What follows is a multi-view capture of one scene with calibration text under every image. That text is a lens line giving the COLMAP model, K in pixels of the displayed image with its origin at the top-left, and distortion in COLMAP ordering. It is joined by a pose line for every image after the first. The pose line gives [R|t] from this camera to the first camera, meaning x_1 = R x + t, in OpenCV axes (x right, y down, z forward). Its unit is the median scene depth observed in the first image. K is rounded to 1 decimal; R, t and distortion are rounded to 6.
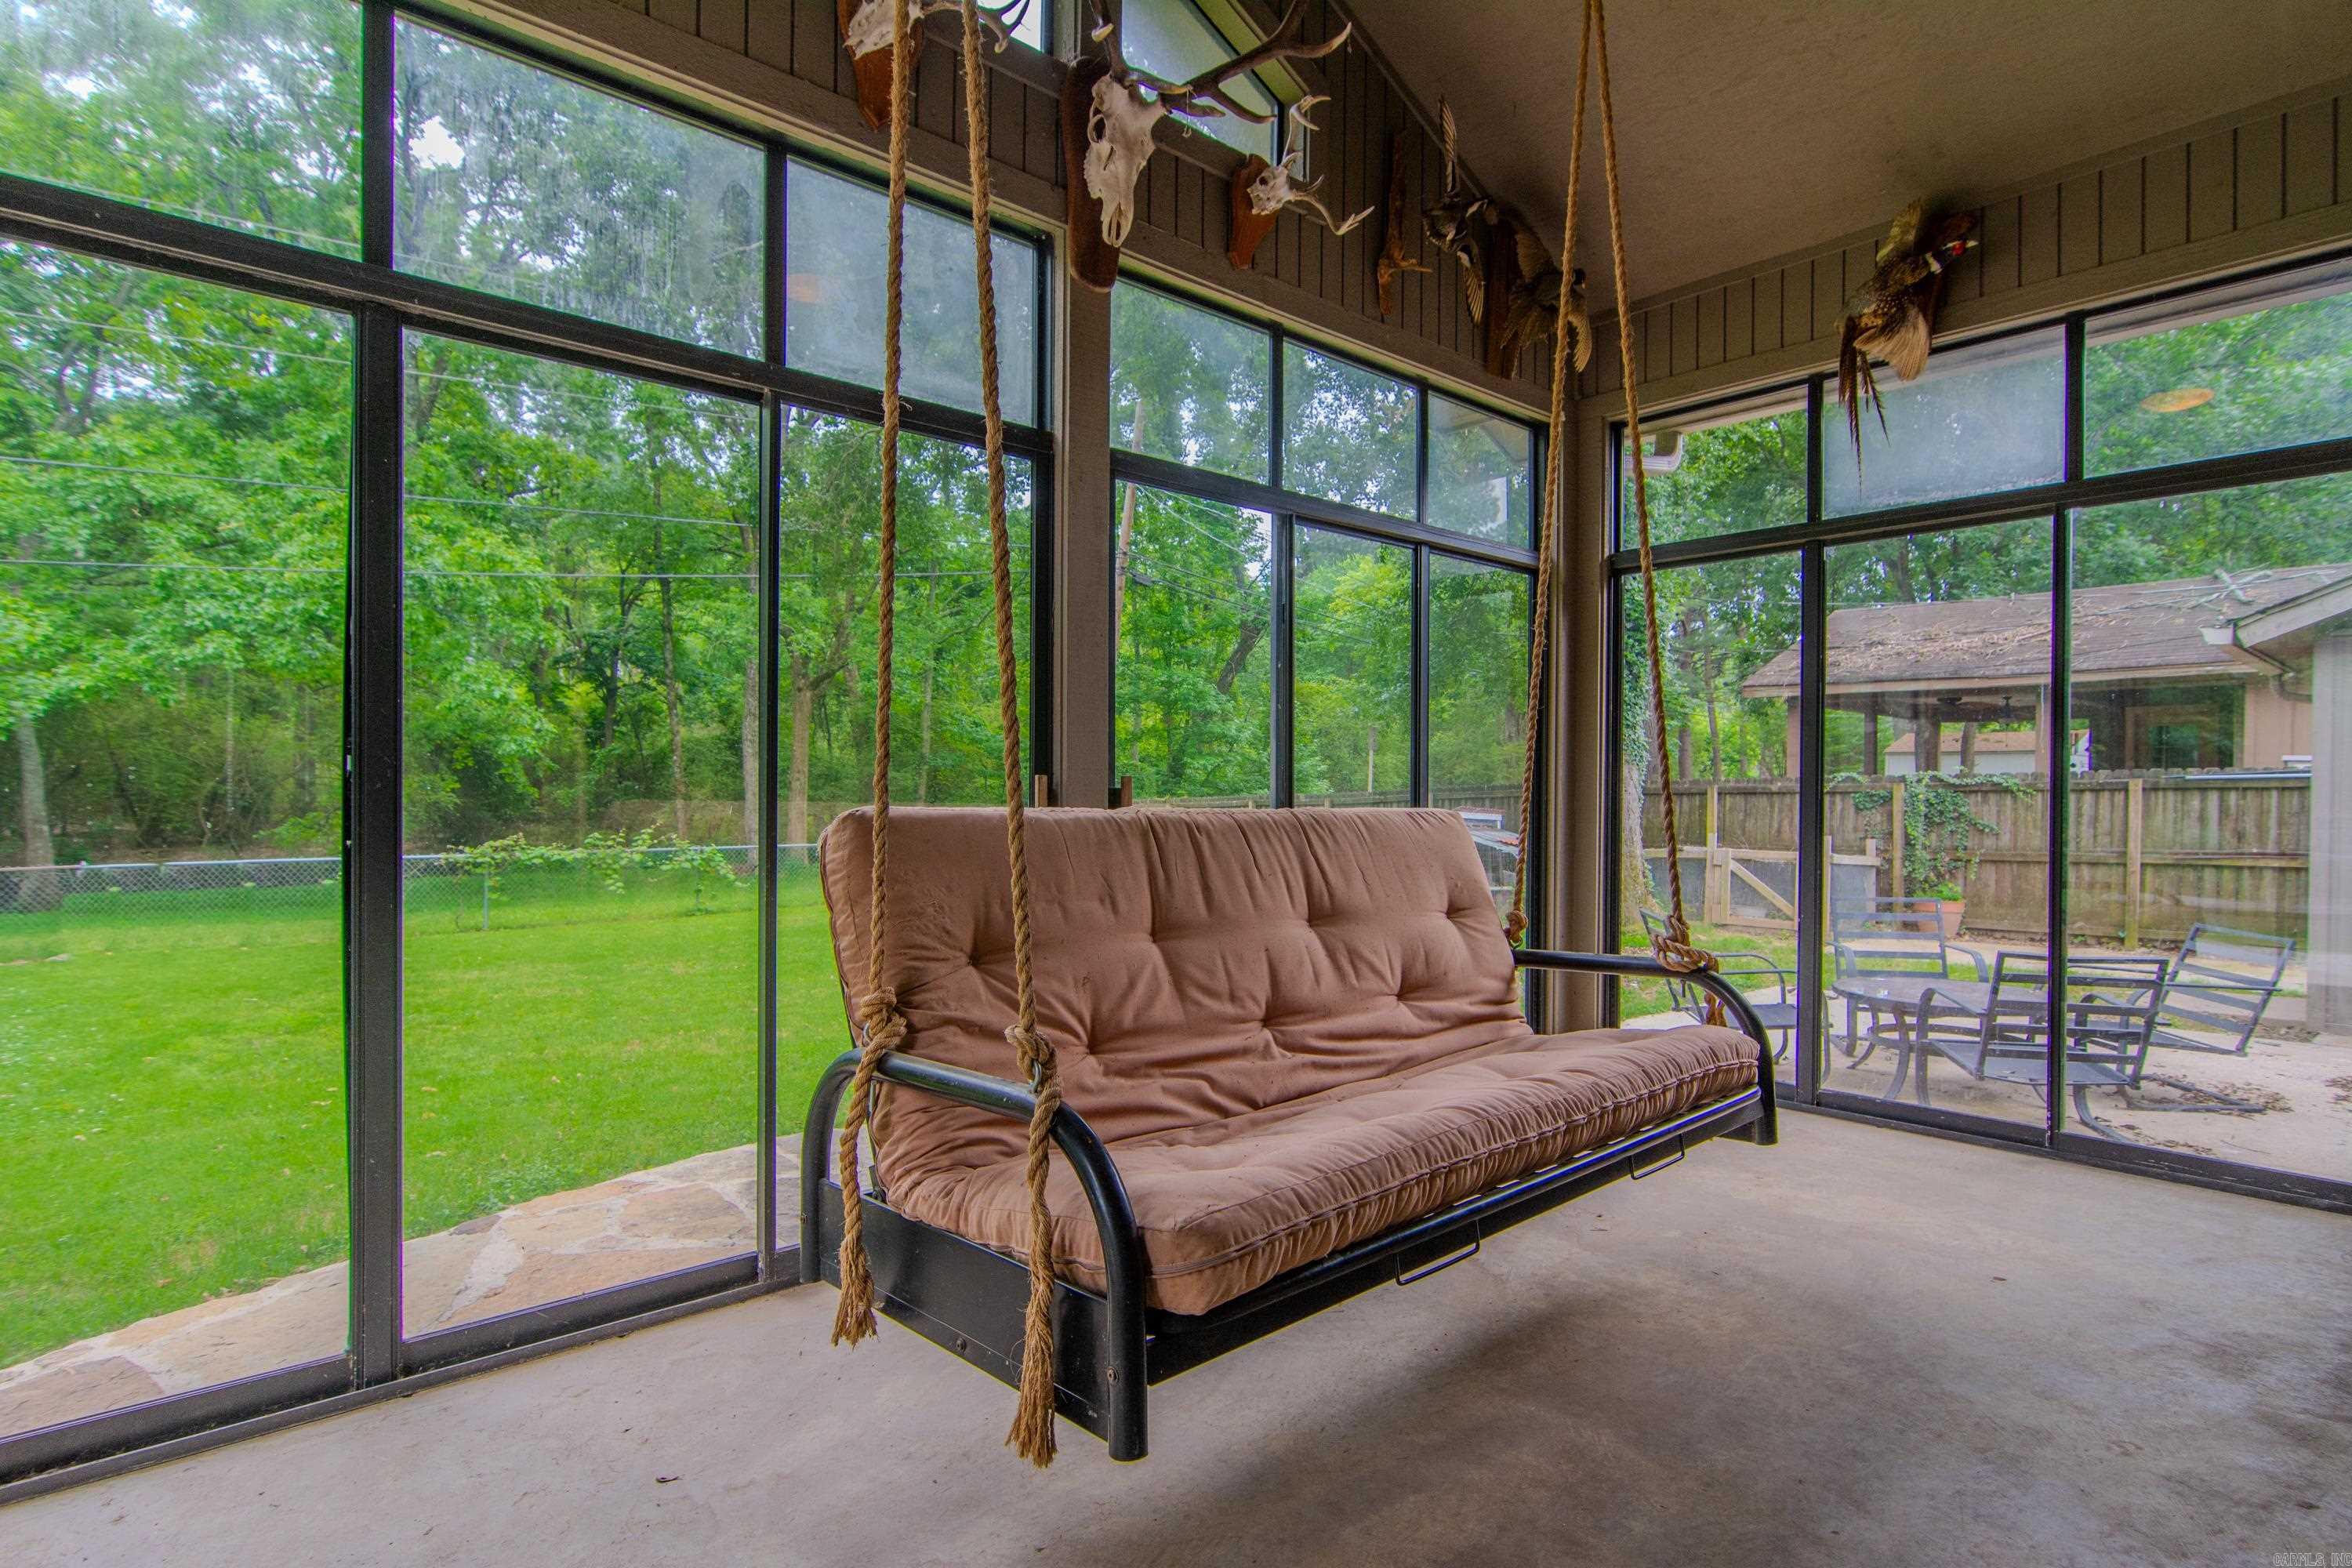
lens RADIAL K [[1213.4, 0, 1180.5], [0, 1213.4, 798.7], [0, 0, 1]] dist [0.001143, -0.000605]
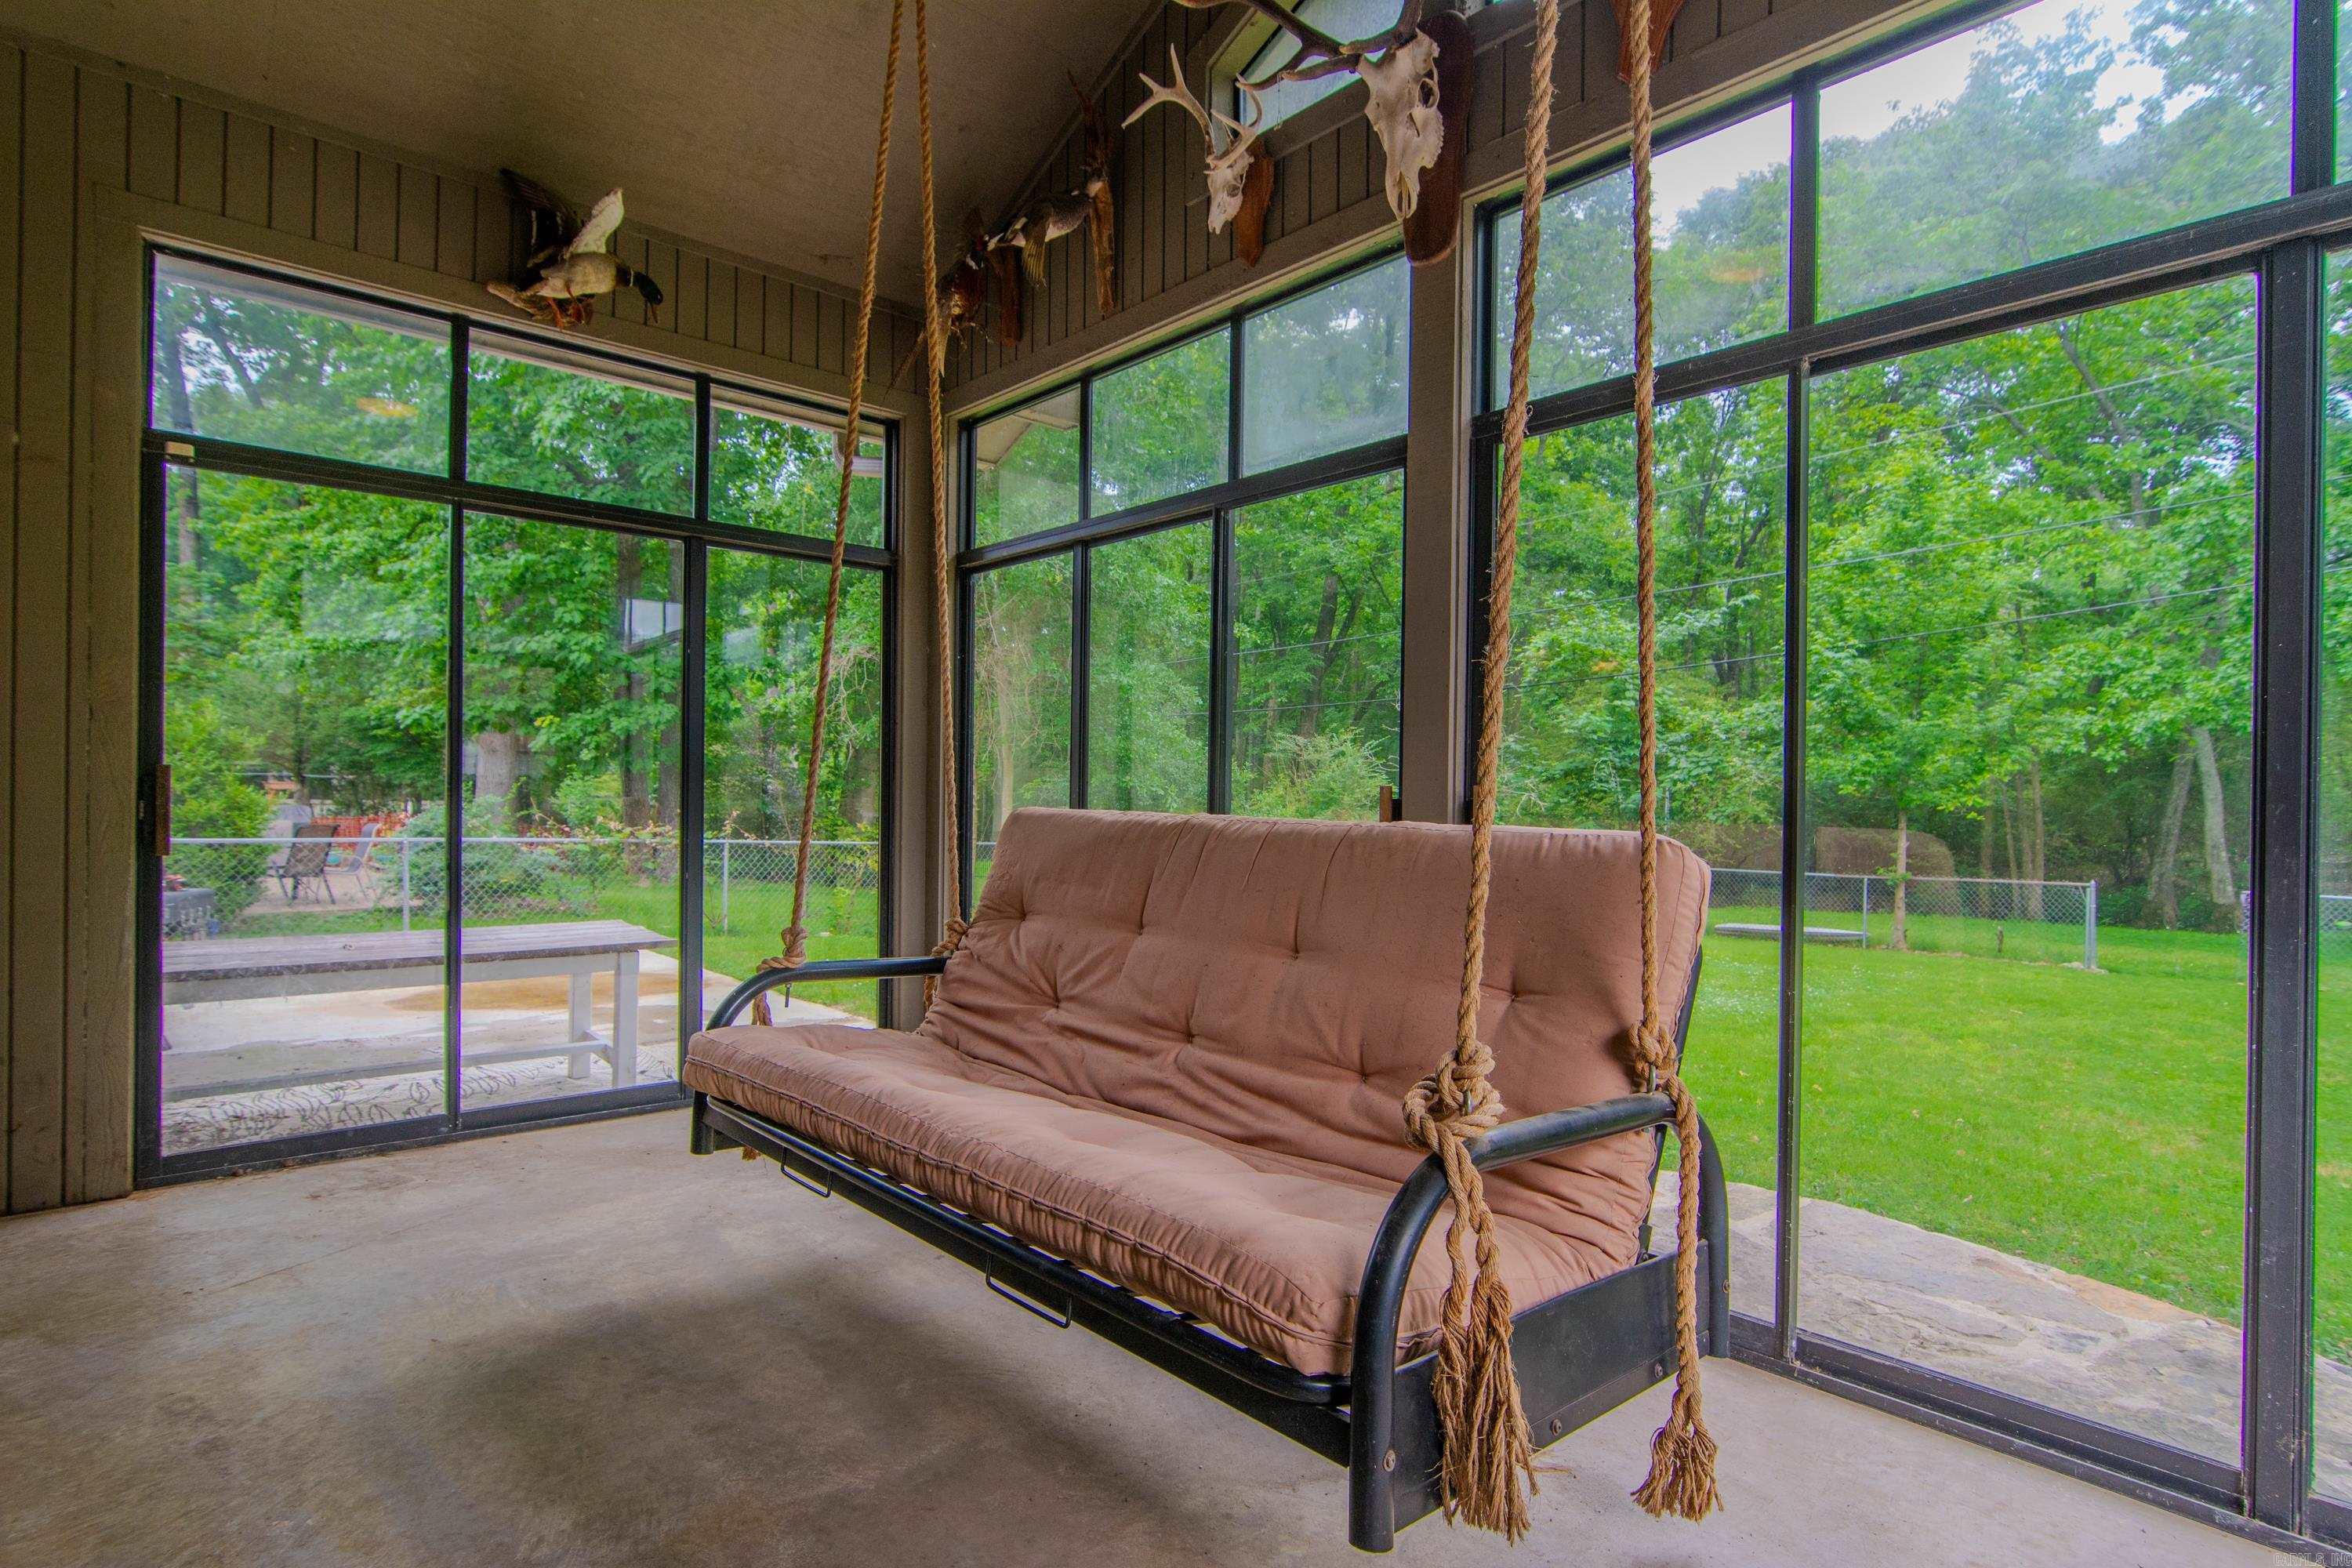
lens RADIAL K [[1213.4, 0, 1180.5], [0, 1213.4, 798.7], [0, 0, 1]] dist [0.001143, -0.000605]
pose [[-0.013376, -0.009931, -0.999861, 0.742219], [-0.016902, 0.999810, -0.009704, 0.004594], [0.999768, 0.016770, -0.013541, 0.725073]]
